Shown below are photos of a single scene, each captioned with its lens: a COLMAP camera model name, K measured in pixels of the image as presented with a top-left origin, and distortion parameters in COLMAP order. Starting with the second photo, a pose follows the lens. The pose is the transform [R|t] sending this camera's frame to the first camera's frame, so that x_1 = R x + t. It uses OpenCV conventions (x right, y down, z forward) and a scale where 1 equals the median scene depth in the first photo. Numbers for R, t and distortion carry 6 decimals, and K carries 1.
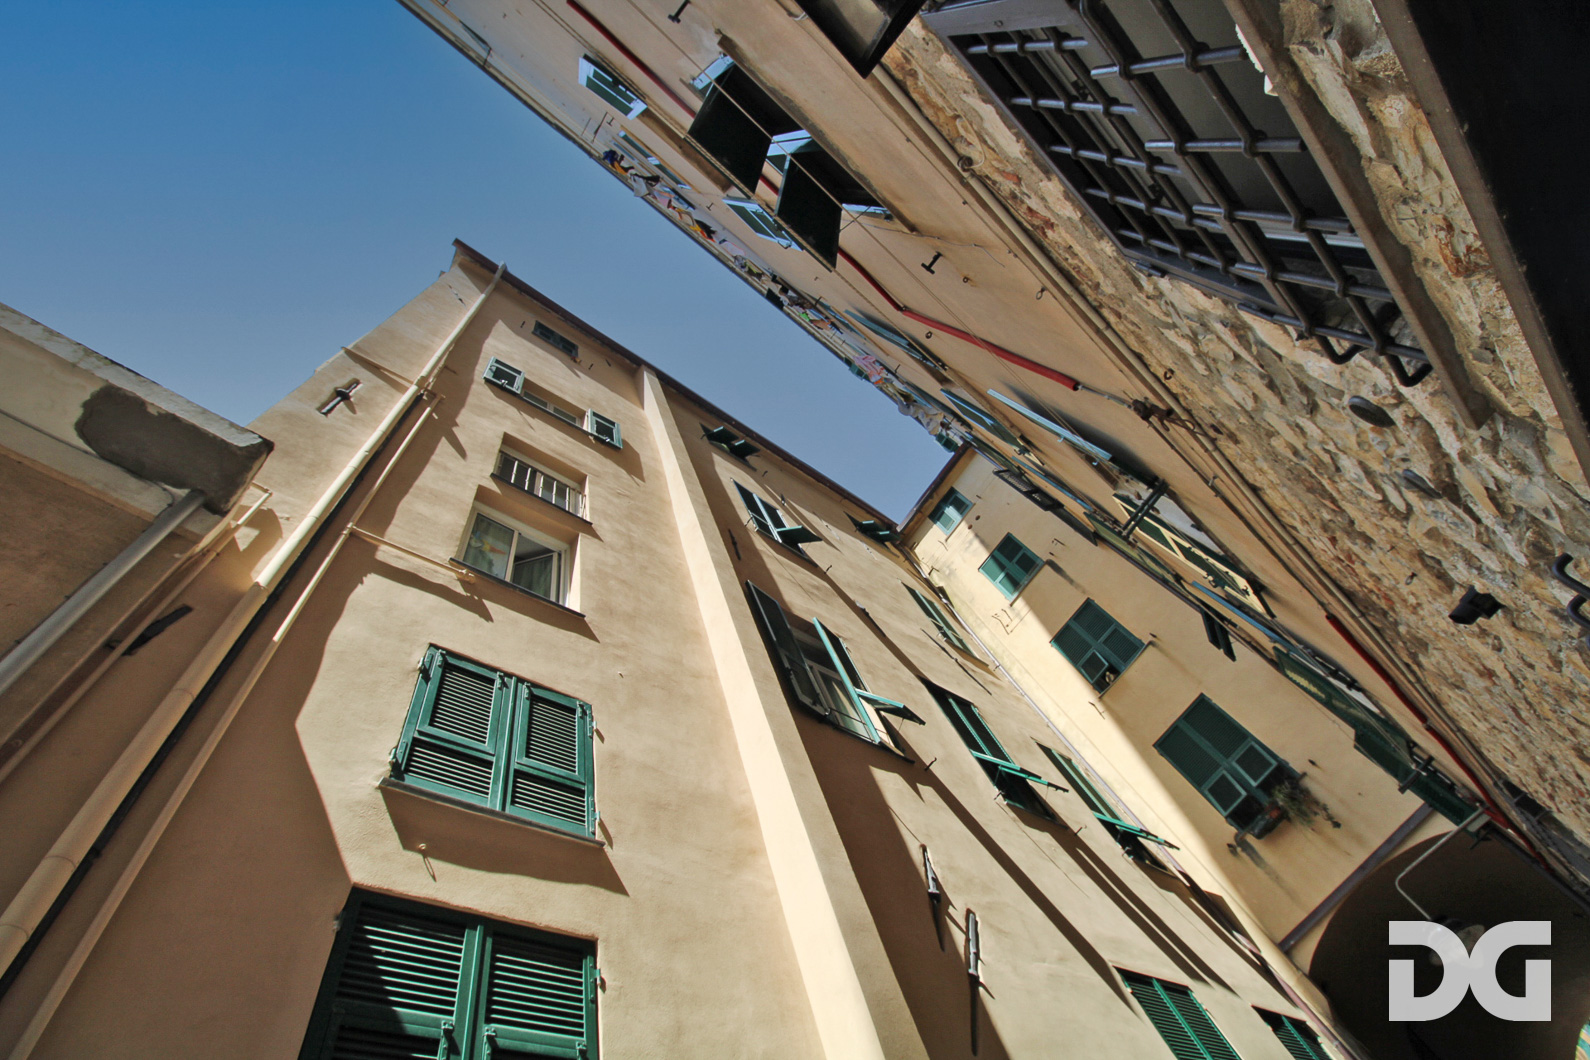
lens RADIAL K [[743.2, 0, 802.8], [0, 743.2, 518.9], [0, 0, 1]] dist [-0.000628, -0.011936]
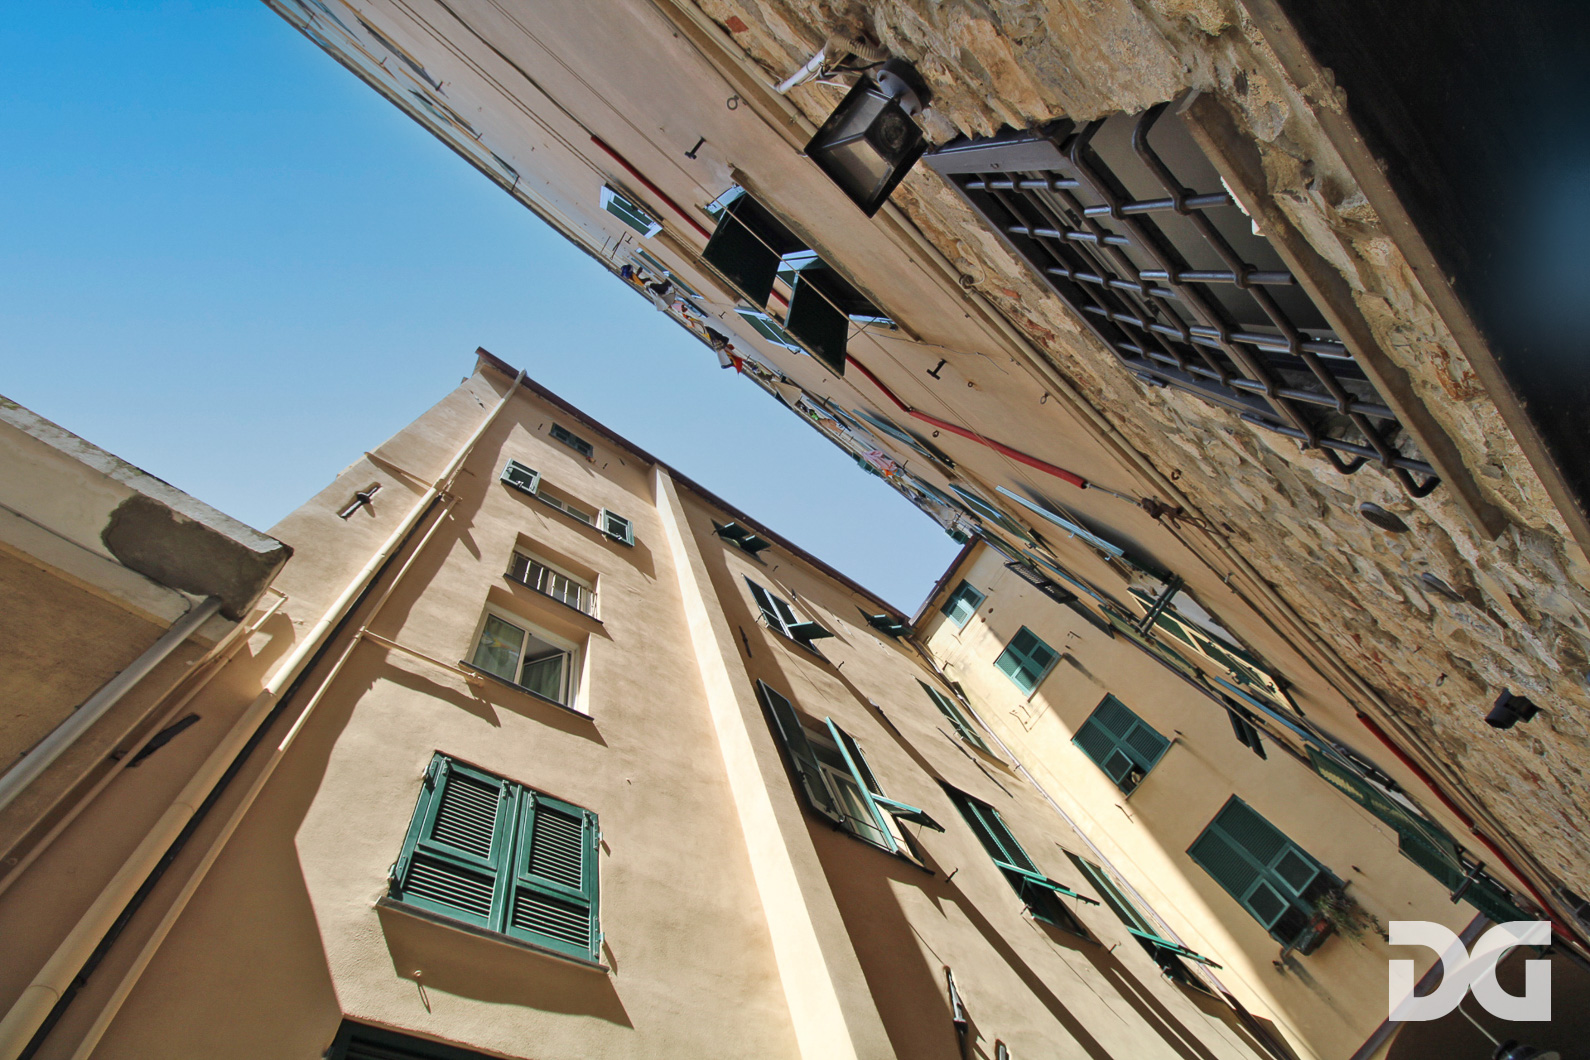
lens RADIAL K [[743.2, 0, 801.0], [0, 743.2, 518.6], [0, 0, 1]] dist [-0.000628, -0.011936]
pose [[0.999819, -0.010999, -0.015494, -0.001252], [0.008993, 0.992234, -0.124063, -0.009186], [0.016739, 0.123901, 0.992153, -0.001695]]
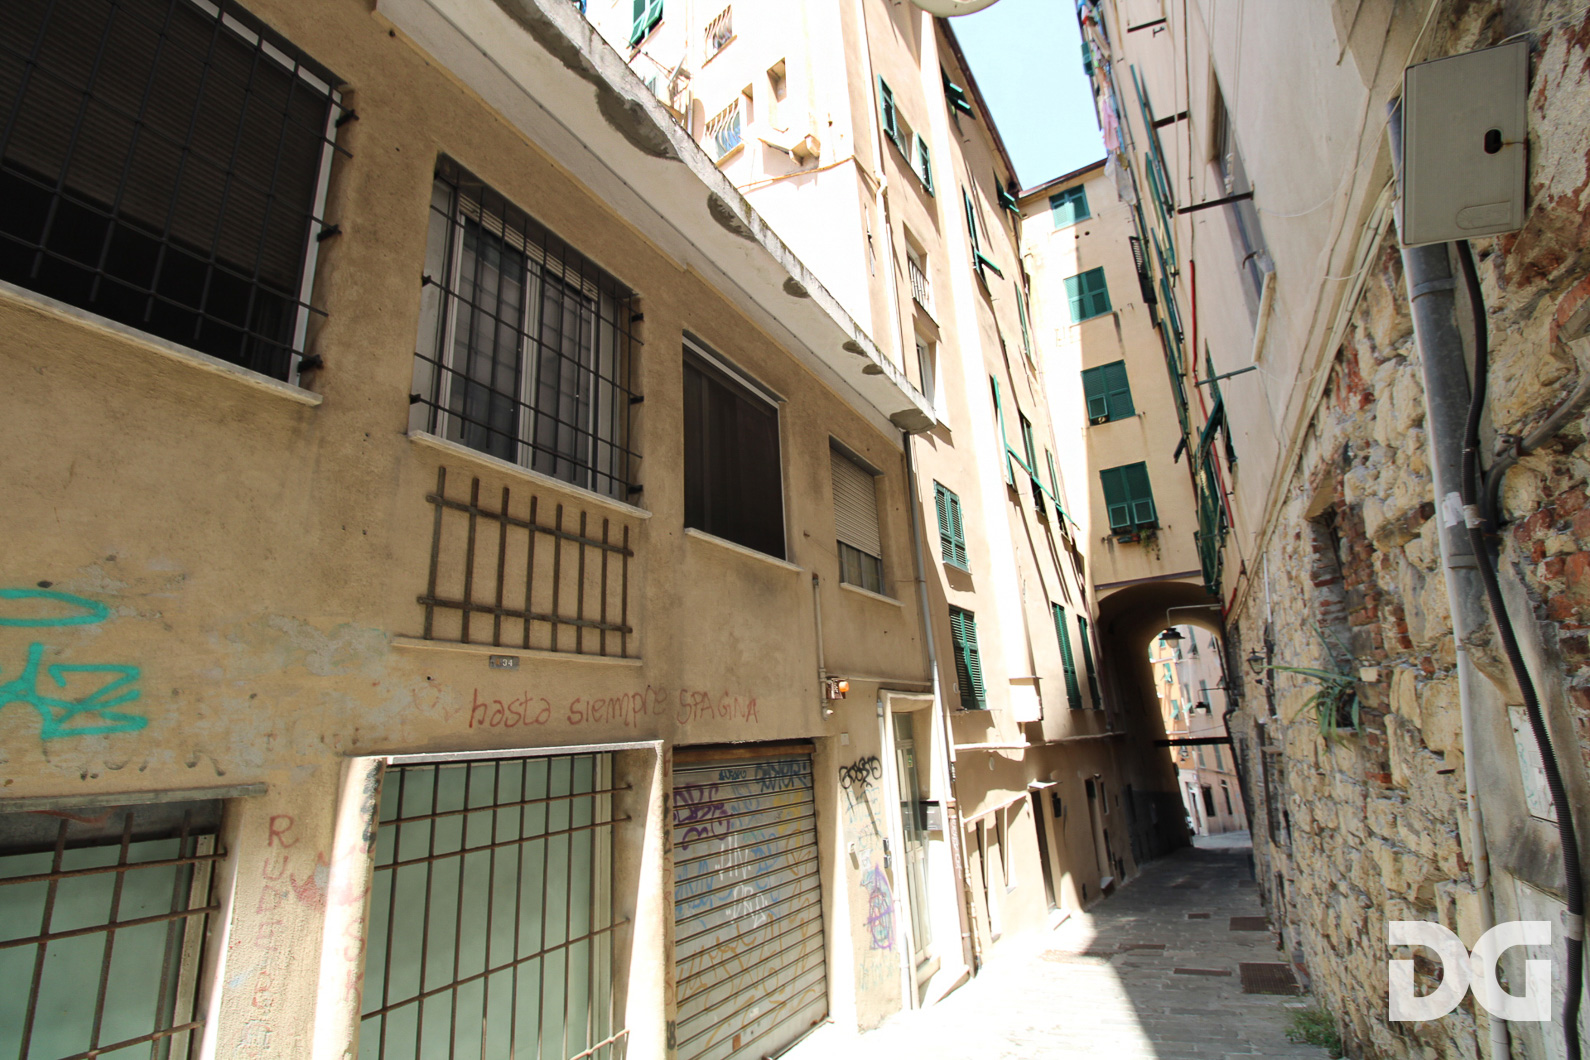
lens RADIAL K [[743.2, 0, 796.8], [0, 743.2, 514.6], [0, 0, 1]] dist [-0.000628, -0.011936]
pose [[0.910358, 0.306842, 0.277662, -1.417323], [-0.413615, 0.653507, 0.633918, -0.992900], [0.013059, -0.691937, 0.721840, -0.703348]]
